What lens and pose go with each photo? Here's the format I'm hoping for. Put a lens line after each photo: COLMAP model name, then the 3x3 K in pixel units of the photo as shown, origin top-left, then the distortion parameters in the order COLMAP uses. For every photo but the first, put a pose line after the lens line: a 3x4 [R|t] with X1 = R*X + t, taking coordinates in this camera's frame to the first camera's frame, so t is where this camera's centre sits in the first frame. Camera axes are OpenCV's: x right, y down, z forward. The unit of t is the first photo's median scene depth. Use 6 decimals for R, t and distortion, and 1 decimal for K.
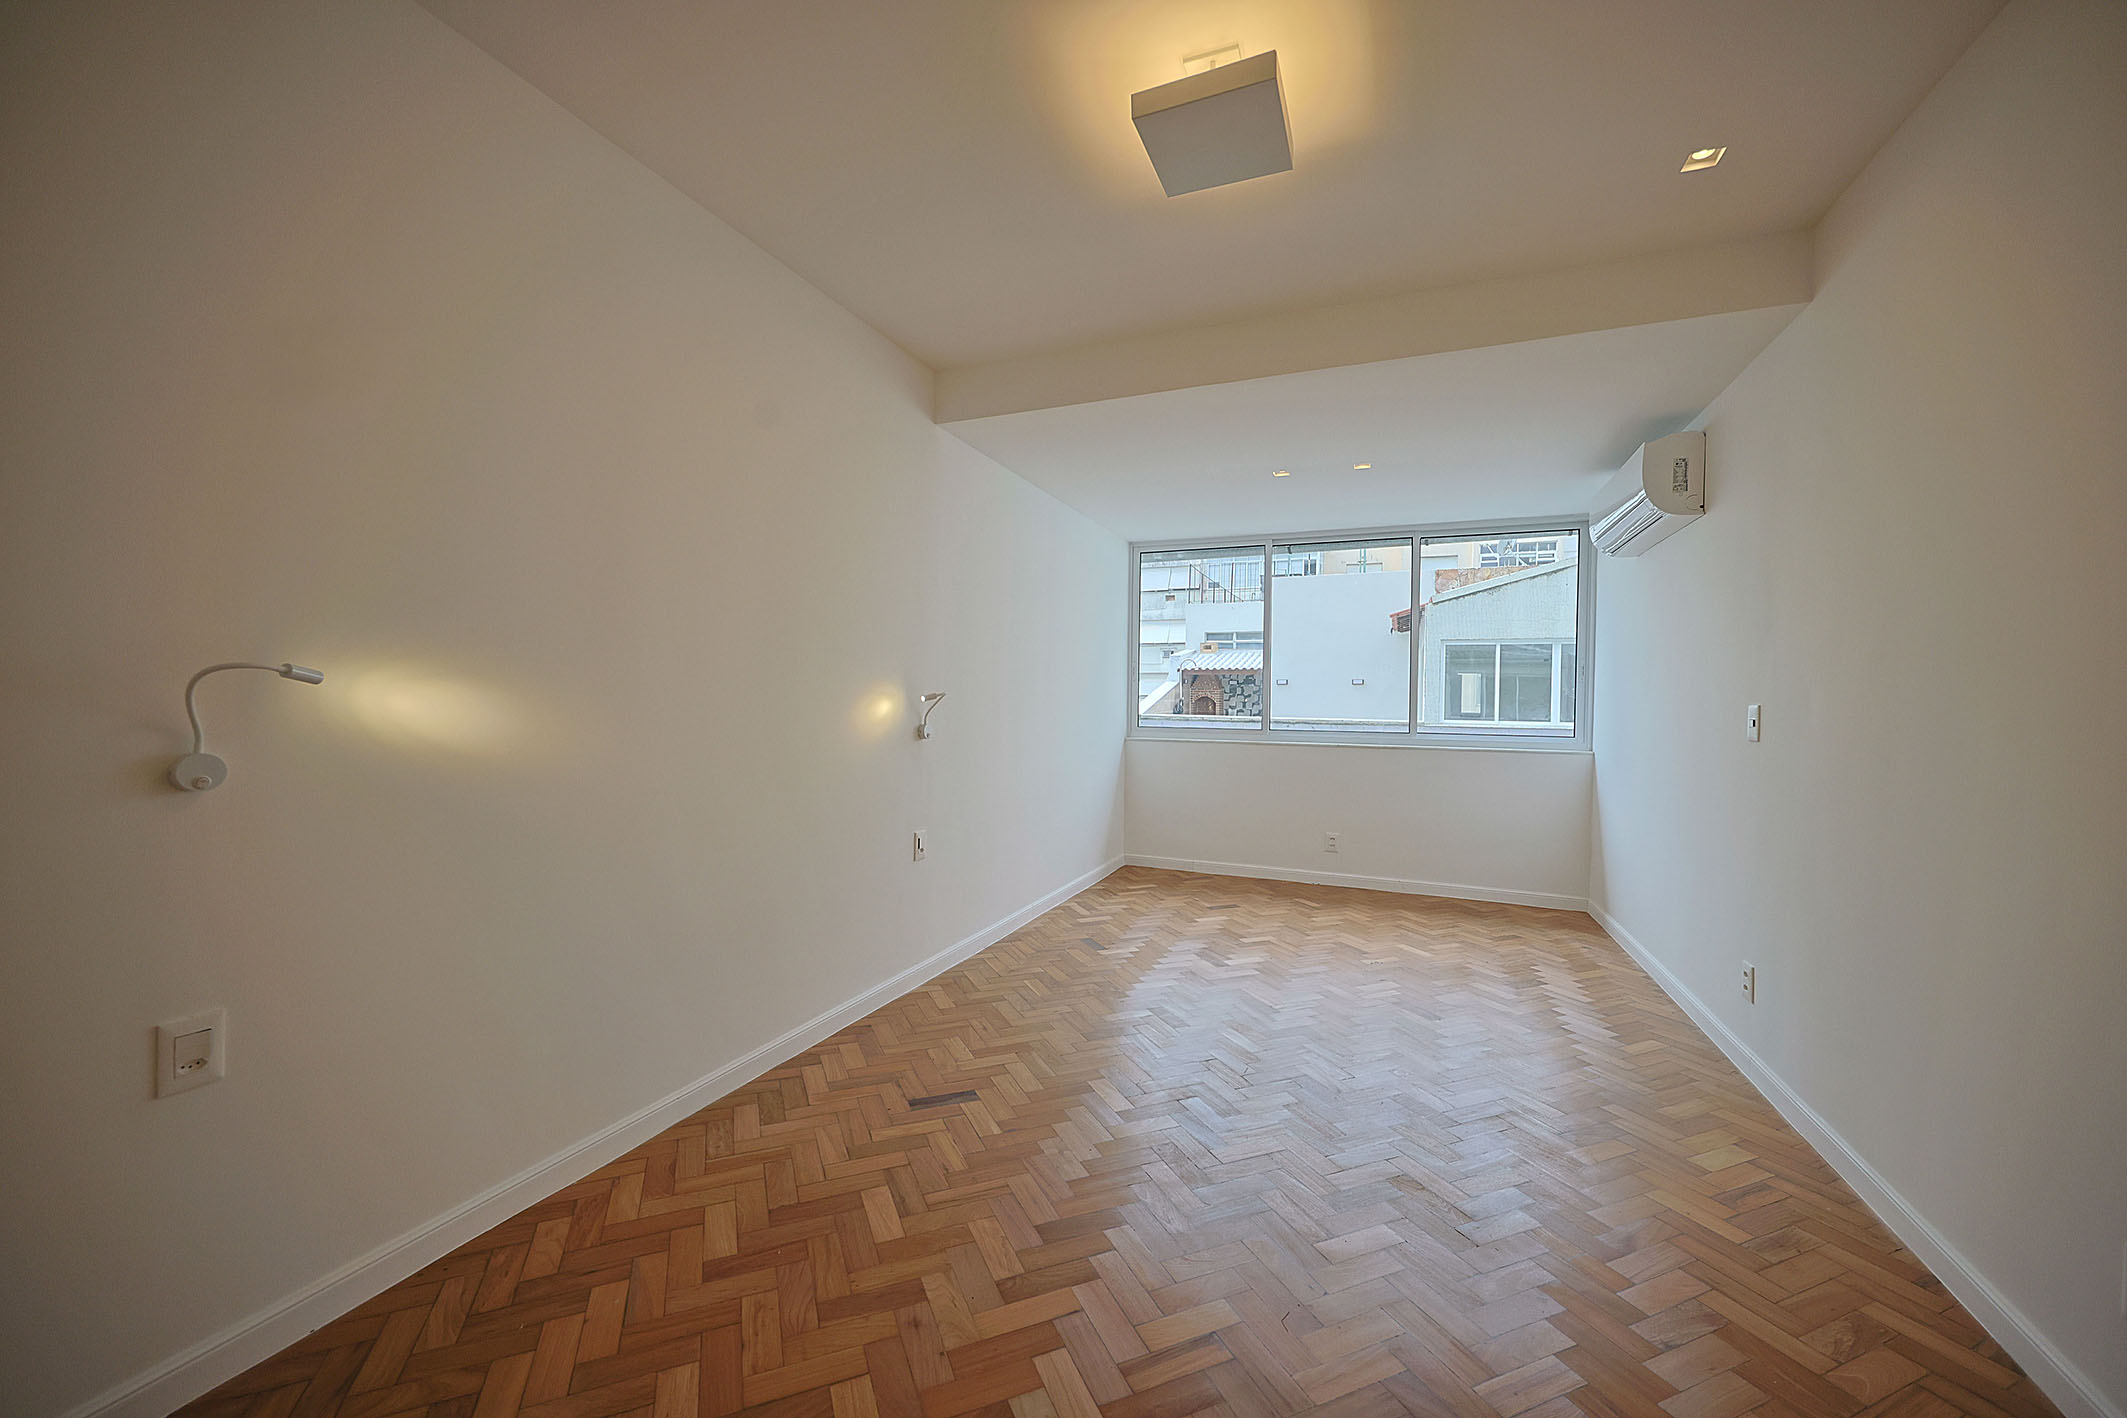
lens RADIAL K [[833.8, 0, 1034.6], [0, 833.8, 708.4], [0, 0, 1]] dist [0.000479, 0.000063]
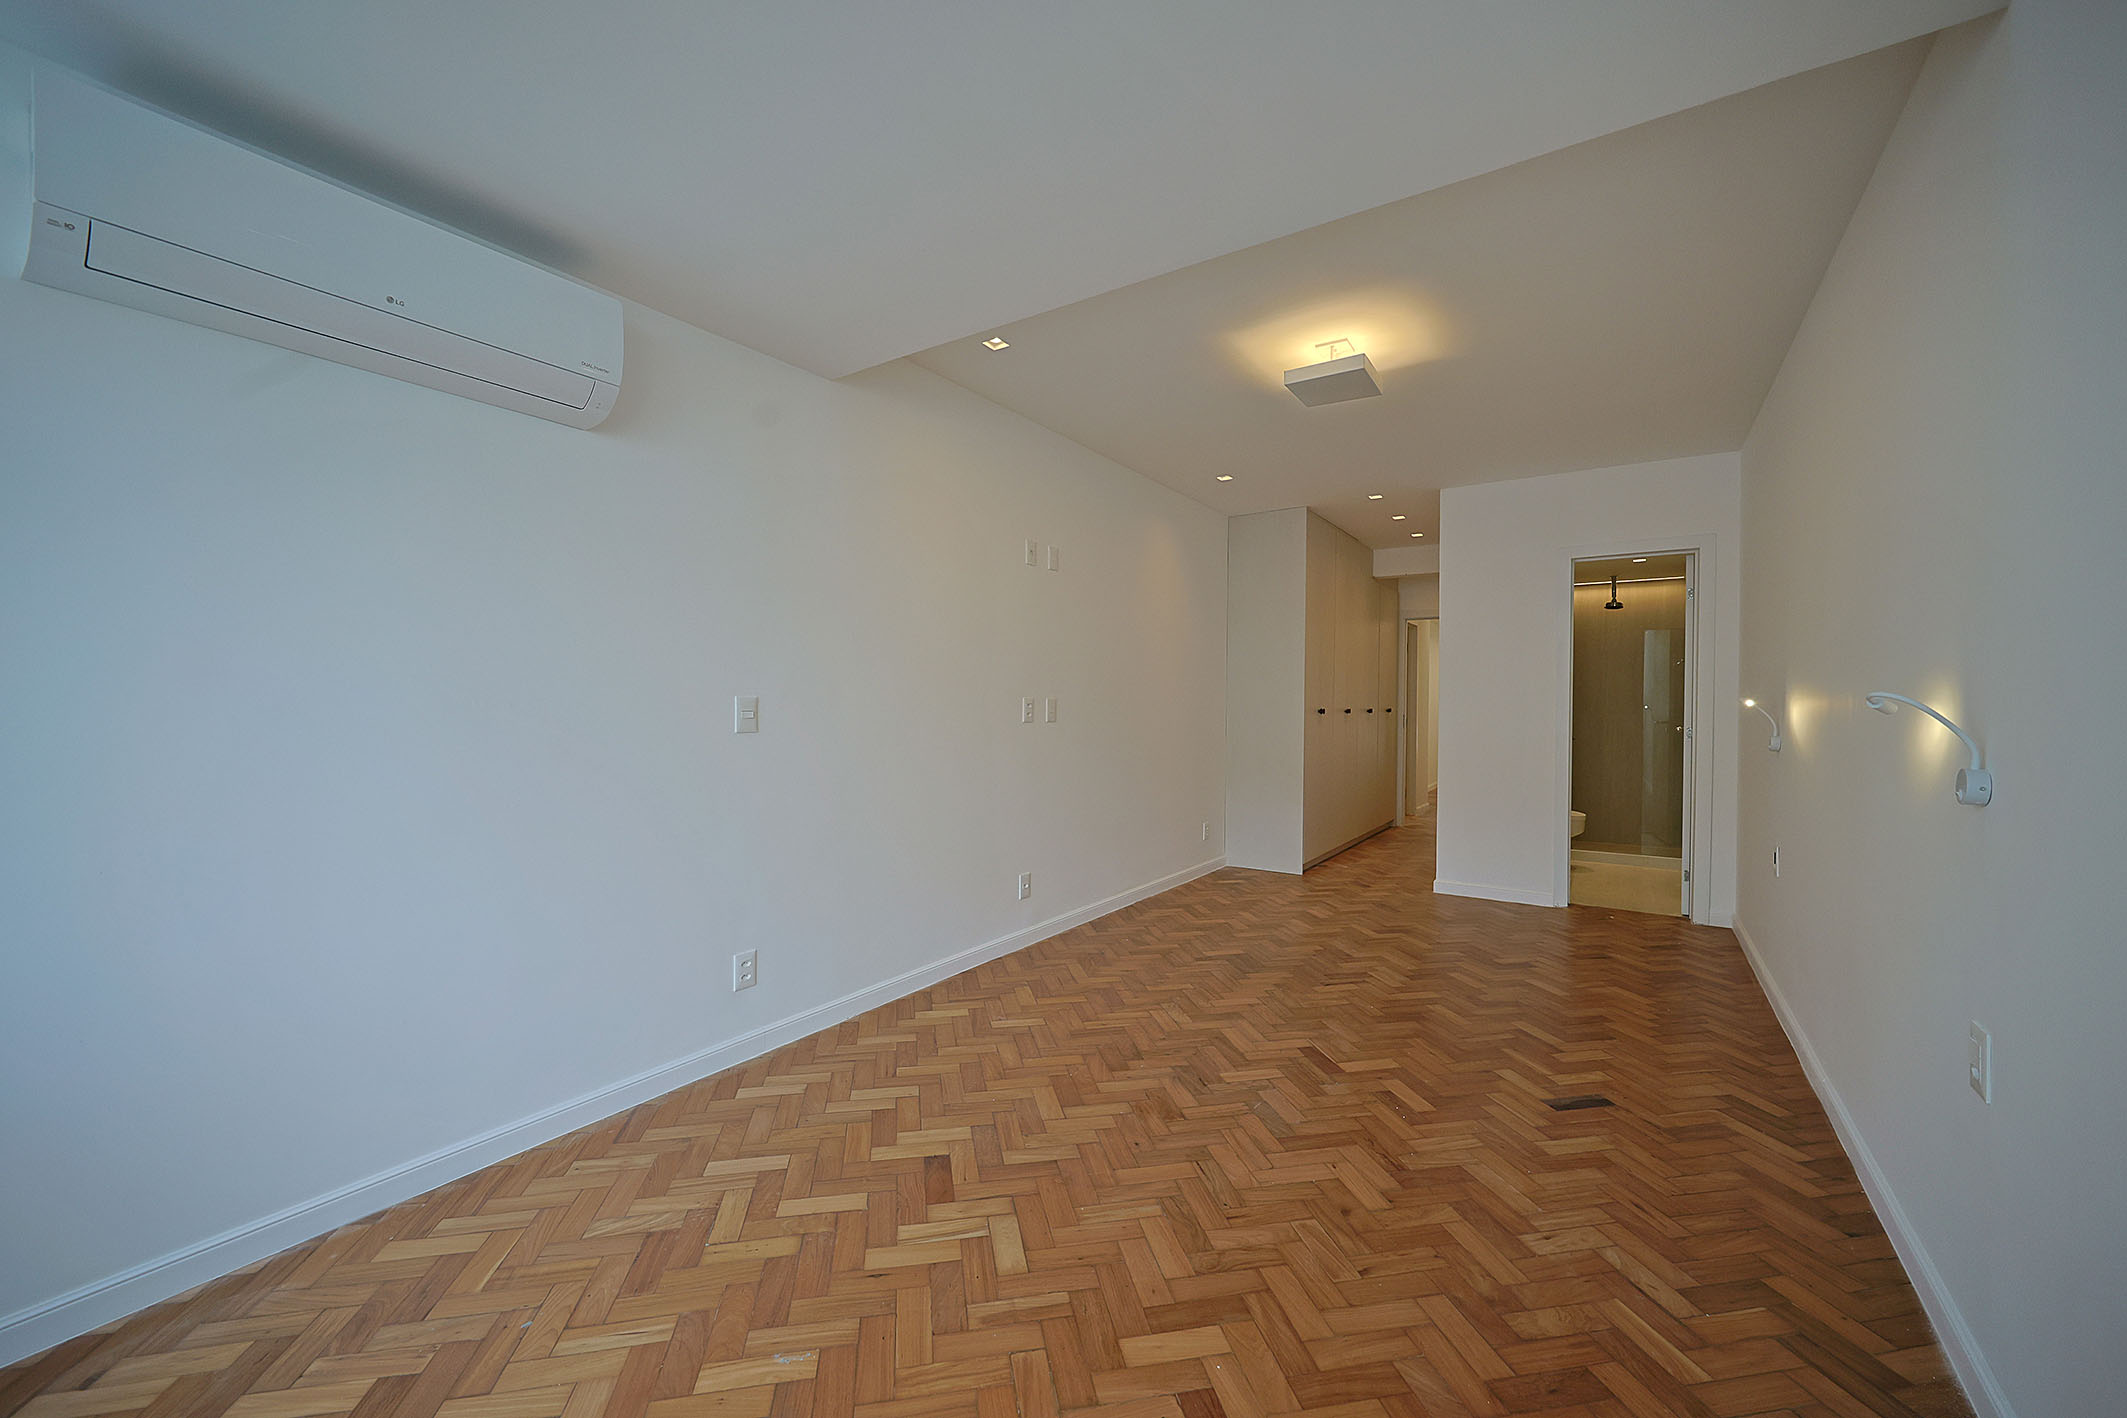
lens RADIAL K [[826.8, 0, 1063.5], [0, 826.8, 709.0], [0, 0, 1]] dist [-0.001093, 0.000013]
pose [[-0.985543, -0.018179, 0.168449, 0.173859], [-0.014965, 0.999681, 0.020328, -0.008388], [-0.168764, 0.017513, -0.985501, 1.050218]]
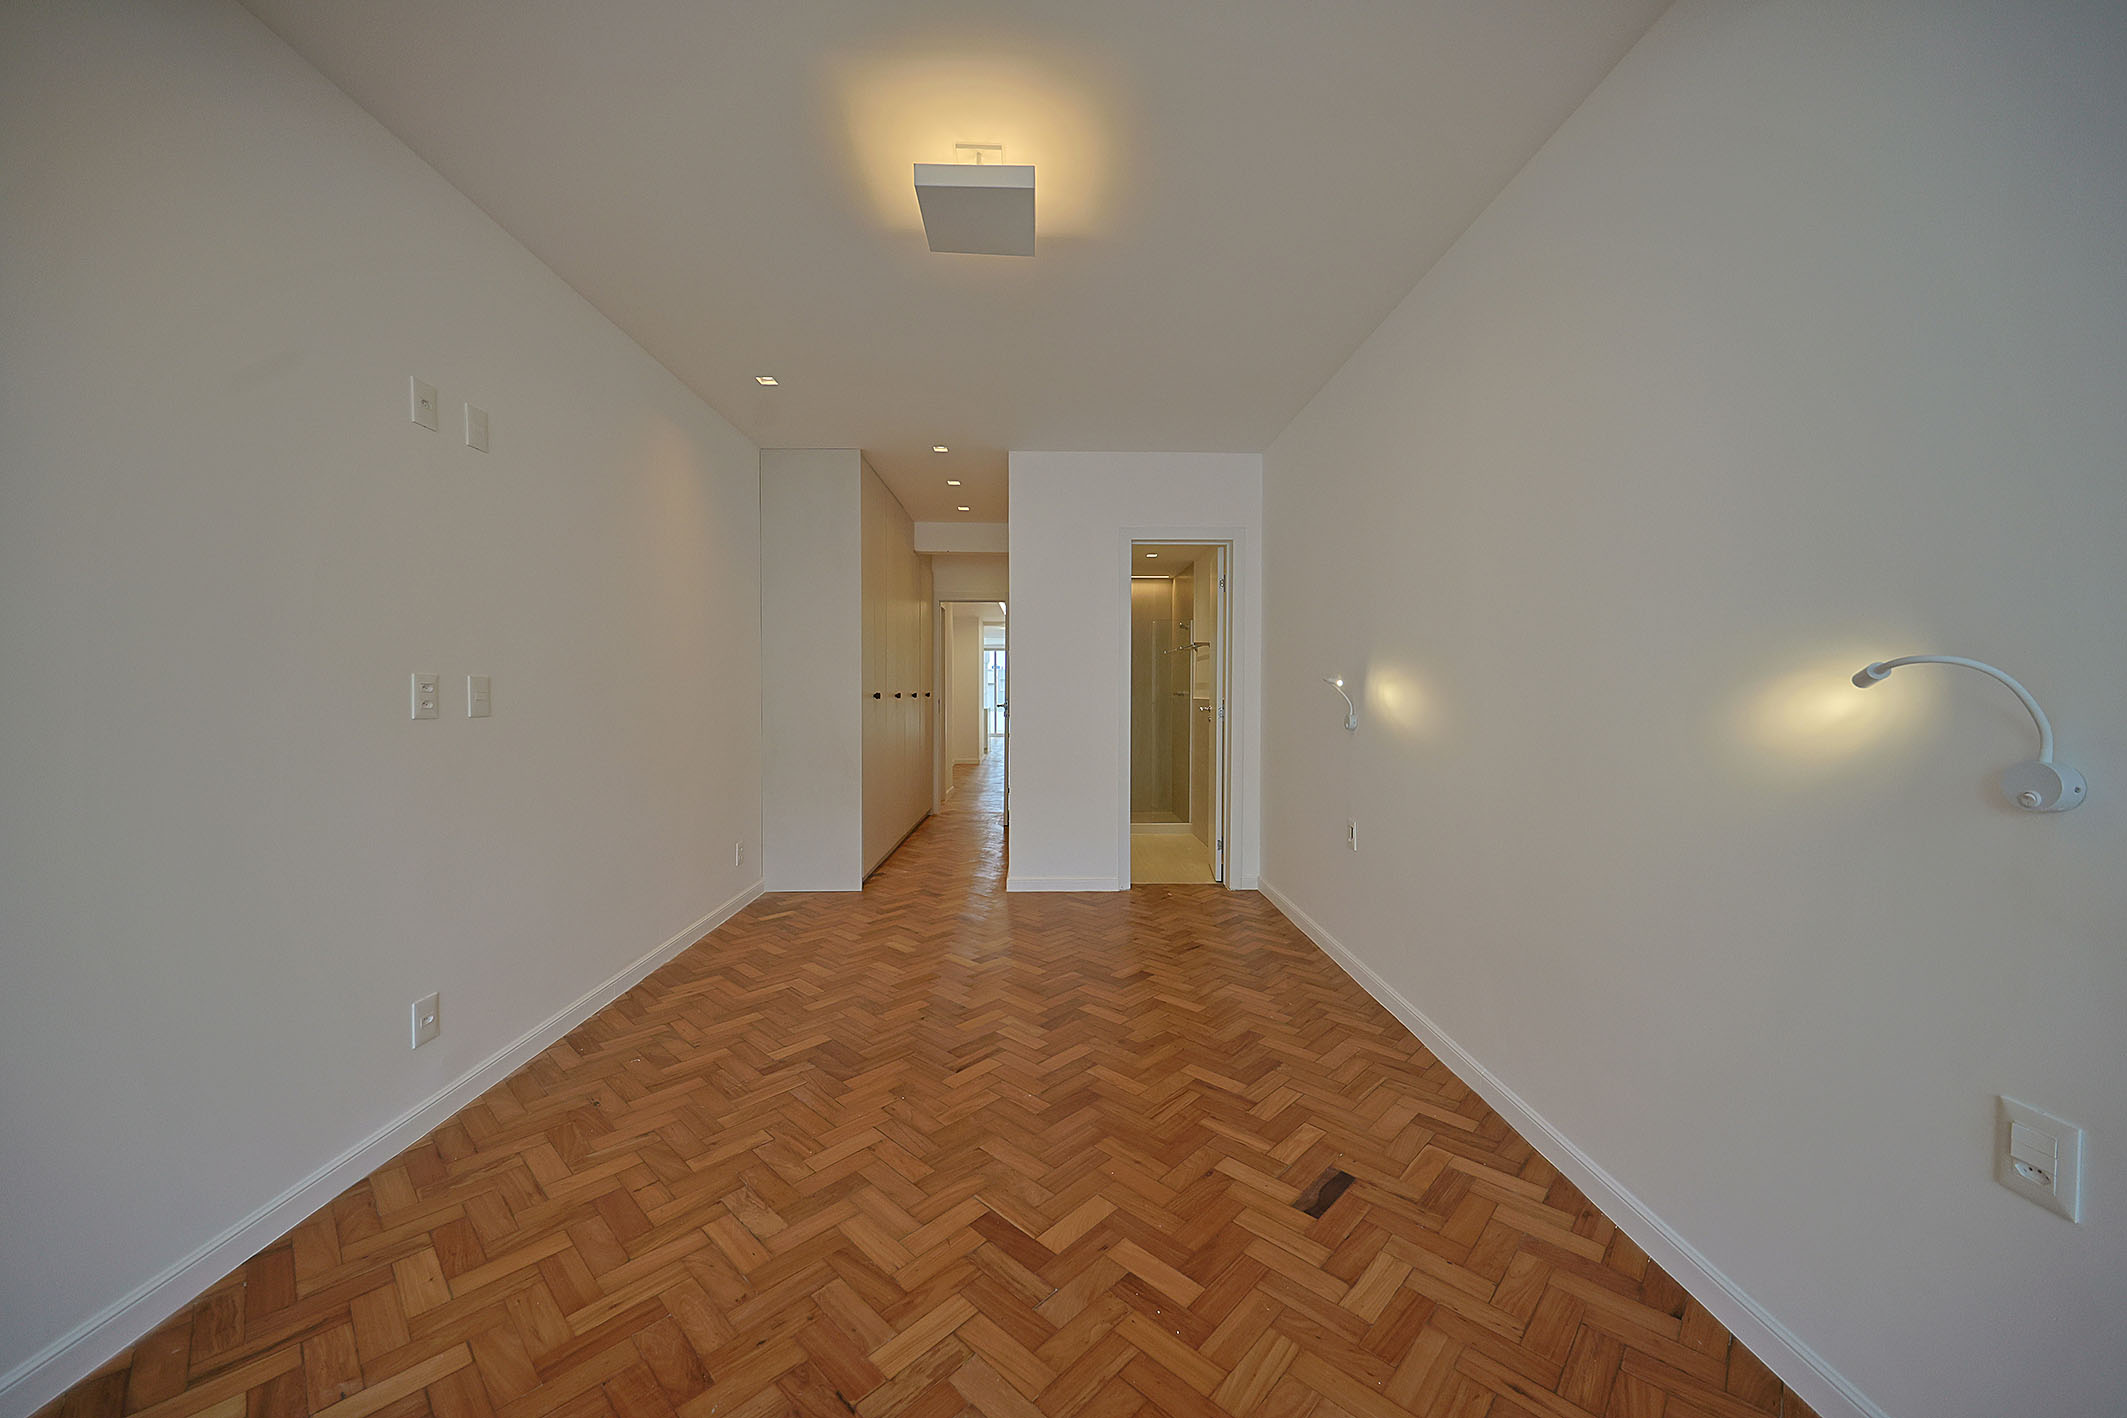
lens RADIAL K [[778.5, 0, 1063.5], [0, 778.5, 709.0], [0, 0, 1]] dist [0.000924, 0.000037]
pose [[-0.900443, -0.002661, -0.434965, 0.219435], [-0.017009, 0.999432, 0.029095, -0.001539], [0.434641, 0.033597, -0.899977, 0.777126]]
